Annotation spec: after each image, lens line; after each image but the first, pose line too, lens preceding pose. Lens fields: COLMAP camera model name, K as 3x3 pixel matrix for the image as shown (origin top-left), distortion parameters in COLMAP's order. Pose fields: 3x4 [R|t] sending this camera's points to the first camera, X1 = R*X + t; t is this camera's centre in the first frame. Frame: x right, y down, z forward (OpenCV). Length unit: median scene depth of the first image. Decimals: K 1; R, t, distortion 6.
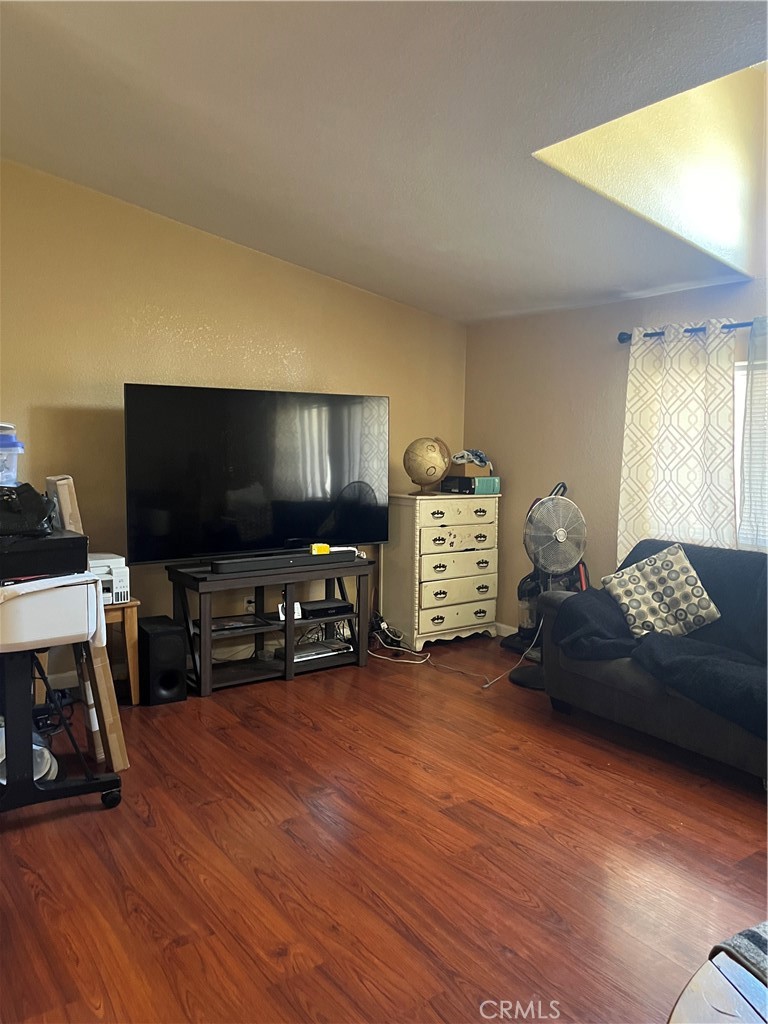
lens RADIAL K [[797.4, 0, 384.0], [0, 797.4, 512.0], [0, 0, 1]] dist [0.060333, -0.010750]
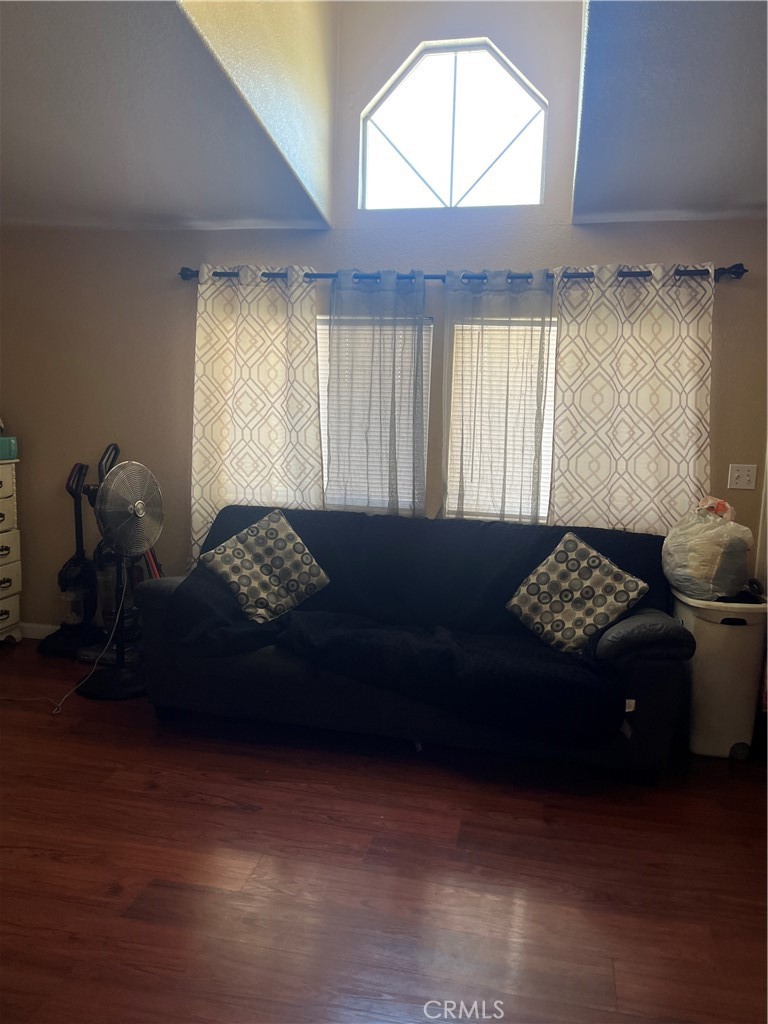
lens RADIAL K [[797.4, 0, 384.0], [0, 797.4, 512.0], [0, 0, 1]] dist [0.060333, -0.010750]
pose [[0.742441, -0.077950, 0.665361, -0.150526], [0.038194, 0.996517, 0.074128, -0.020357], [-0.668822, -0.029623, 0.742832, 0.232556]]
